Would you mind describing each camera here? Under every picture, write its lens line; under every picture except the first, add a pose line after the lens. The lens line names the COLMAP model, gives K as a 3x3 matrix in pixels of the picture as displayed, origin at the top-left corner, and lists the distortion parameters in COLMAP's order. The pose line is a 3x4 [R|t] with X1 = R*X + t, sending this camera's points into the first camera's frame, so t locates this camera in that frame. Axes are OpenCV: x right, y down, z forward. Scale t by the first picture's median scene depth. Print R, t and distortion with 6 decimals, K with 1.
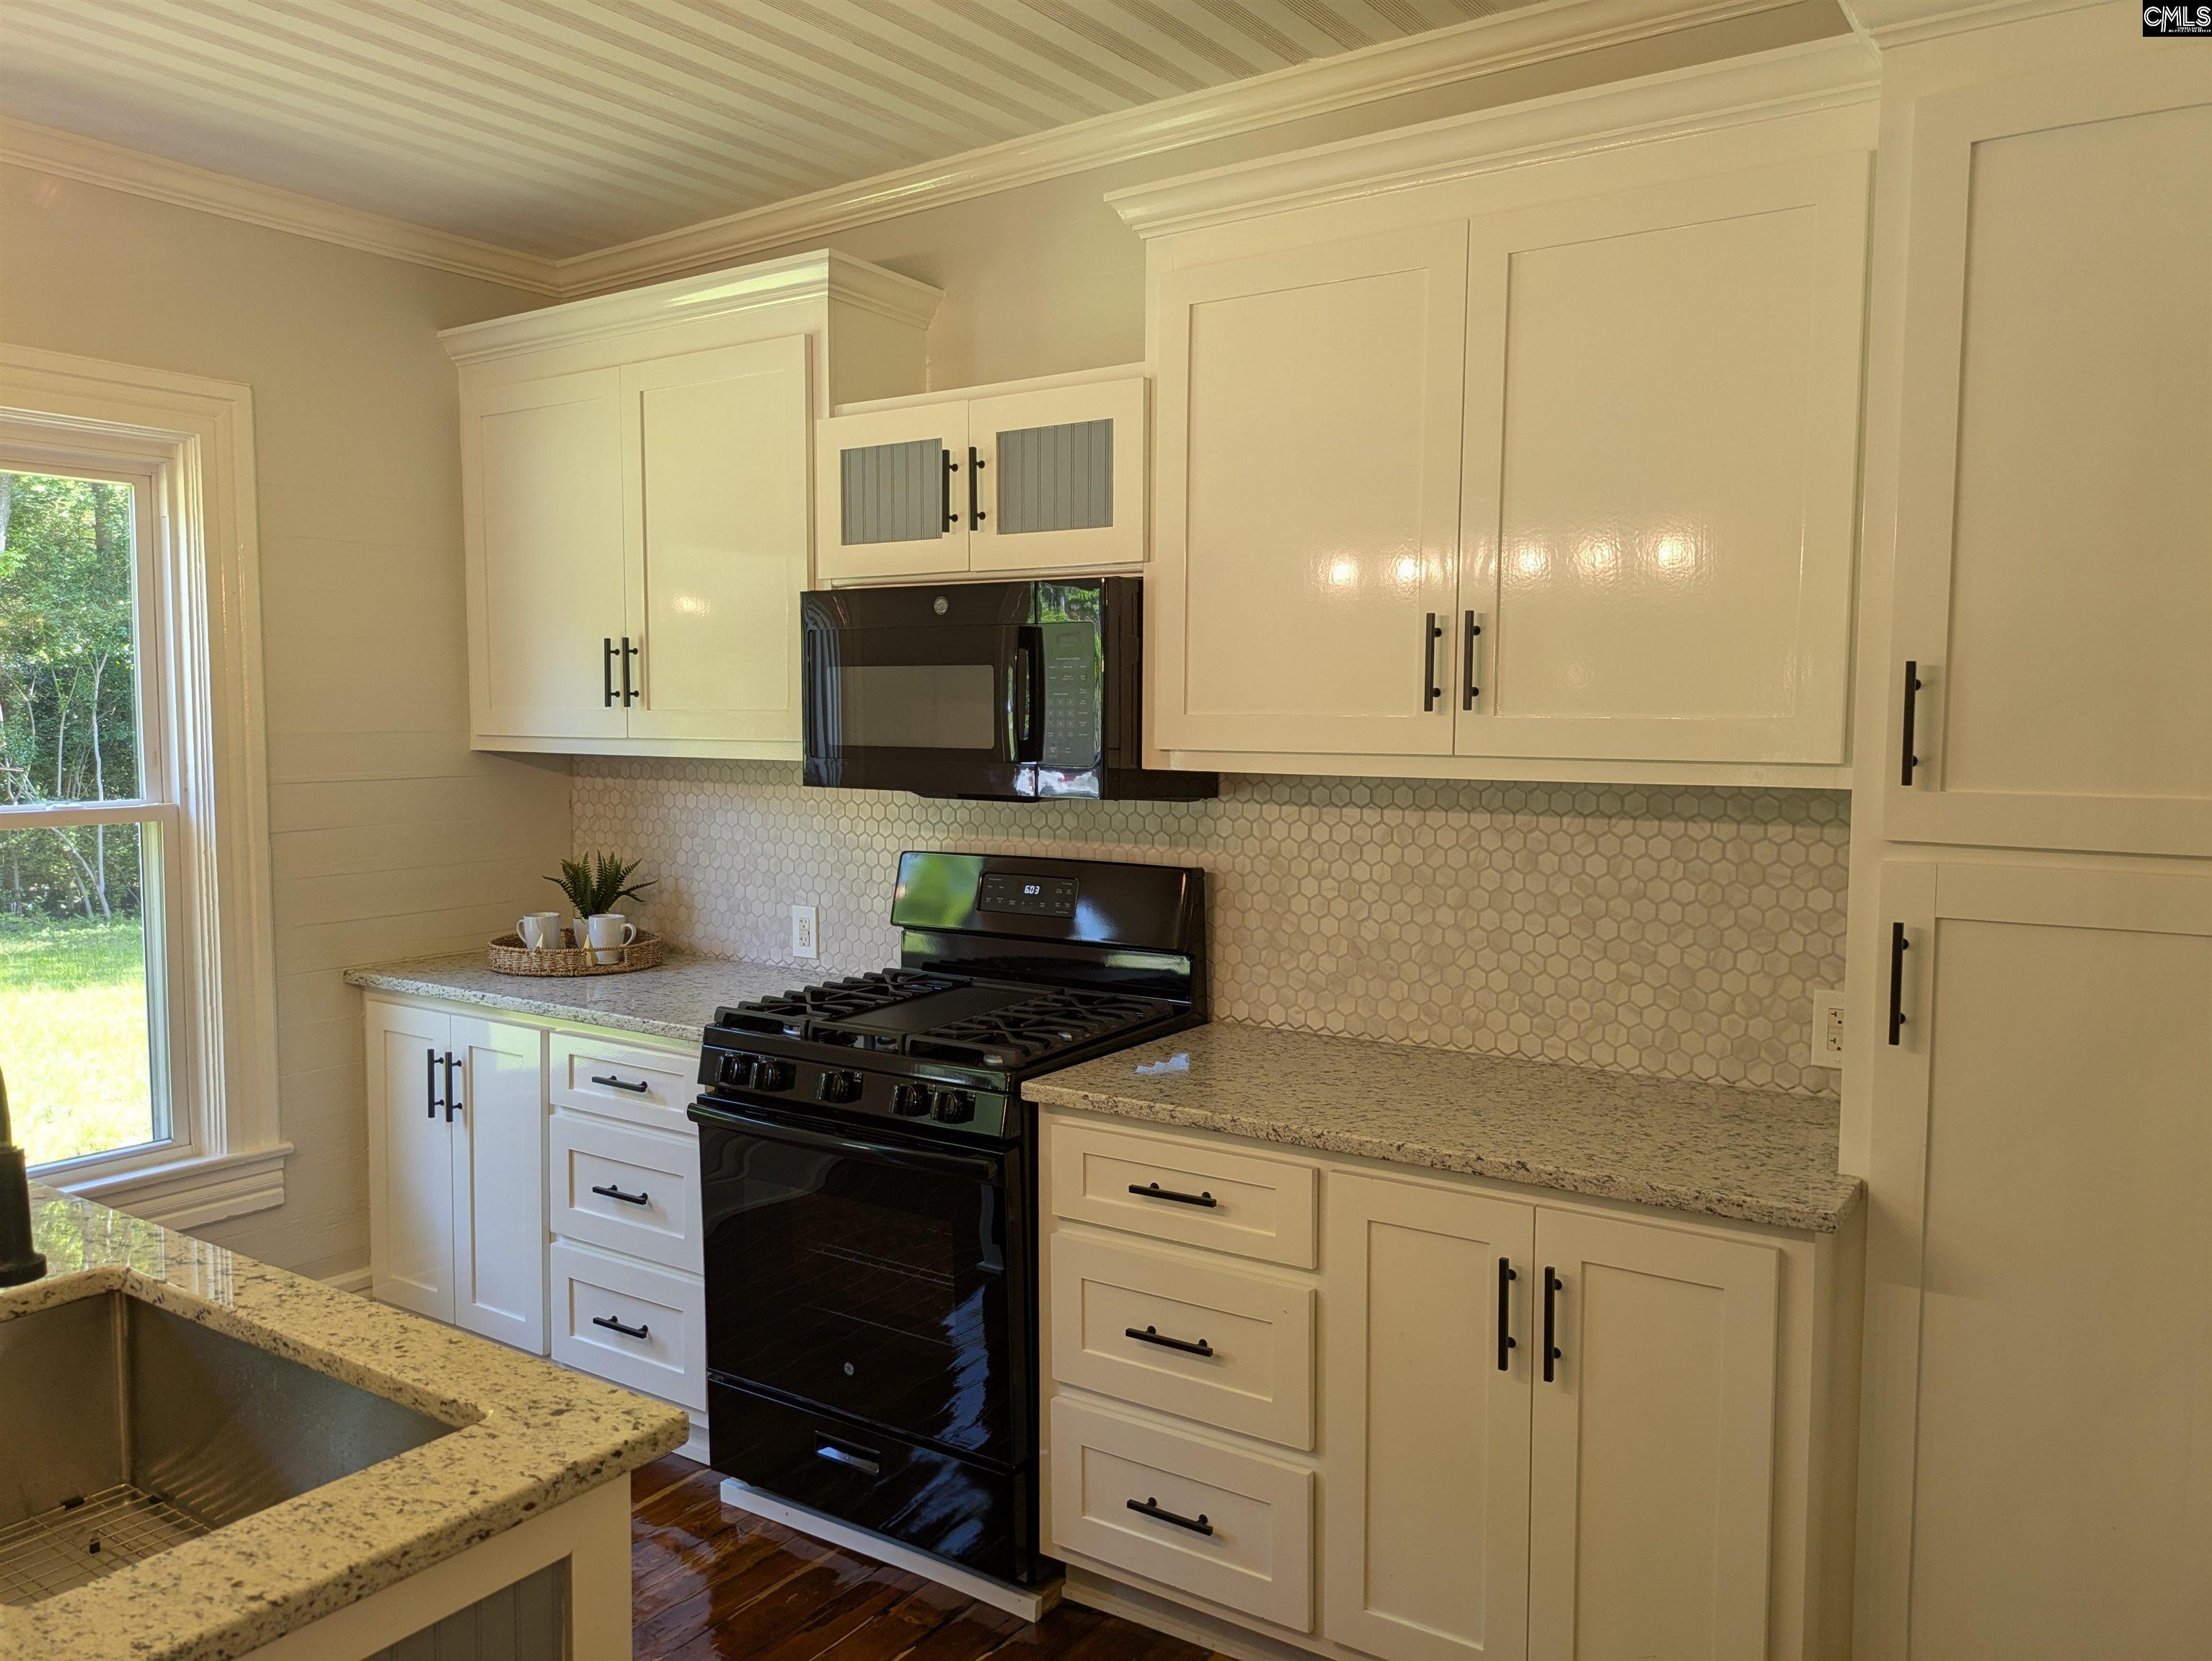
lens RADIAL K [[1655.5, 0, 1079.1], [0, 1655.5, 828.2], [0, 0, 1]] dist [0.056008, -0.051299]
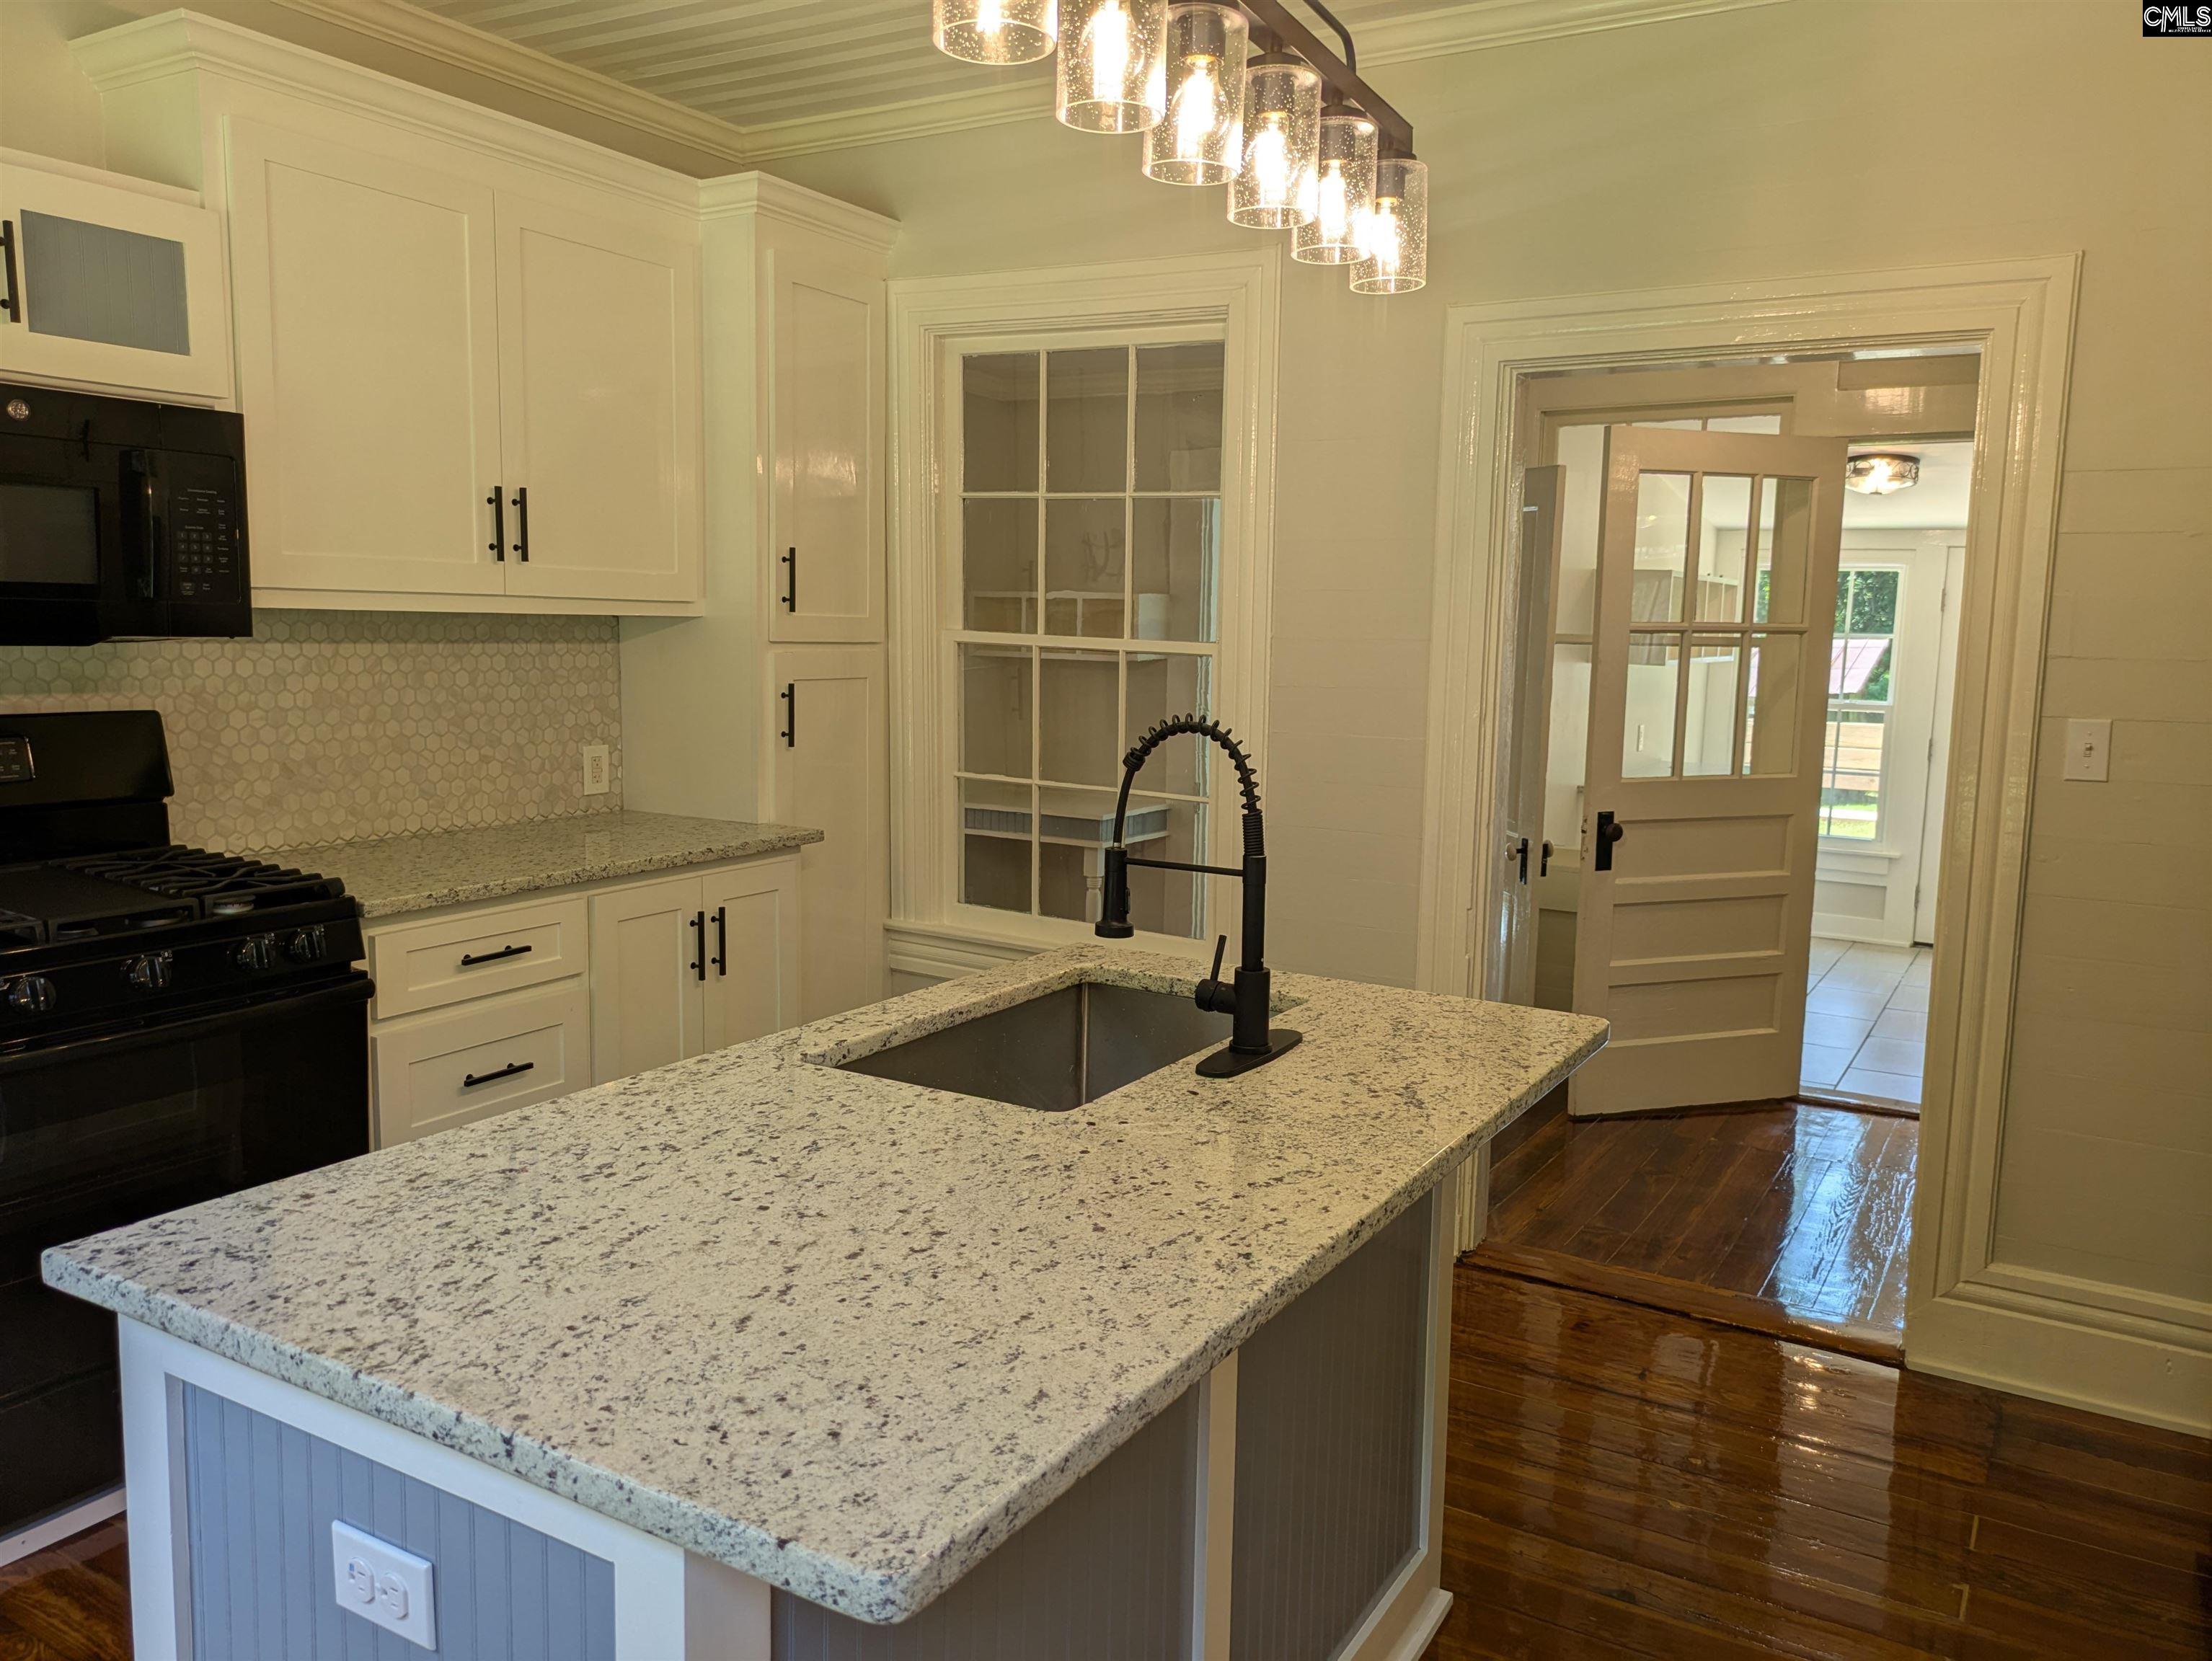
lens RADIAL K [[1655.5, 0, 1110.7], [0, 1655.5, 831.5], [0, 0, 1]] dist [0.056008, -0.051299]
pose [[-0.079302, -0.132173, 0.988049, -0.999467], [0.050976, 0.989336, 0.136437, -0.011773], [-0.995546, 0.061186, -0.071718, 0.531672]]
